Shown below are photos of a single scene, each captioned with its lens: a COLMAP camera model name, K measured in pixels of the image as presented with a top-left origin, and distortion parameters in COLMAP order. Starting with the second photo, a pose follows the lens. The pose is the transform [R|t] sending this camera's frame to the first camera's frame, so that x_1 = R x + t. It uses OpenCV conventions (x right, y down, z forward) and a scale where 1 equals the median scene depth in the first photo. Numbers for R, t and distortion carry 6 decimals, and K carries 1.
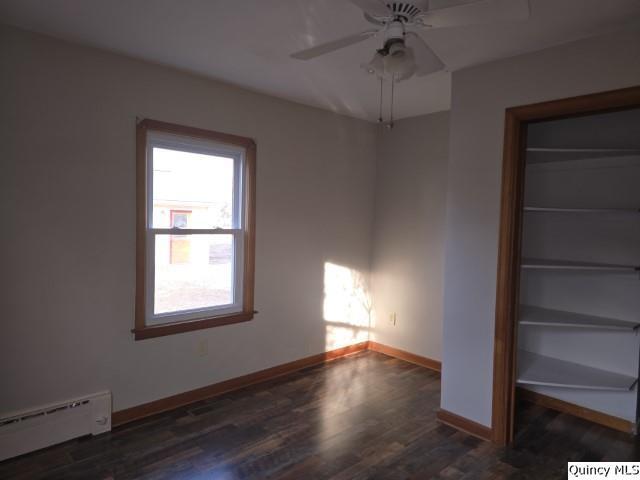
lens RADIAL K [[425.5, 0, 320.6], [0, 425.5, 236.2], [0, 0, 1]] dist [0.073185, -0.064075]
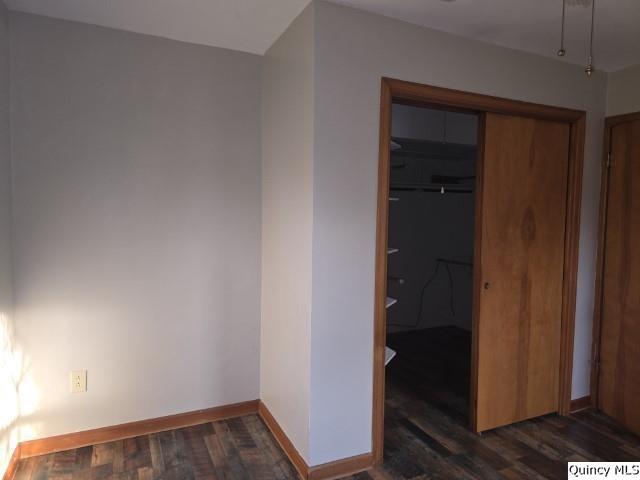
lens RADIAL K [[429.4, 0, 318.6], [0, 429.4, 242.7], [0, 0, 1]] dist [0.075134, -0.067878]
pose [[0.290639, -0.074410, 0.953935, -0.278315], [0.026781, 0.997214, 0.069626, -0.019912], [-0.956458, 0.005312, 0.291821, 0.542476]]
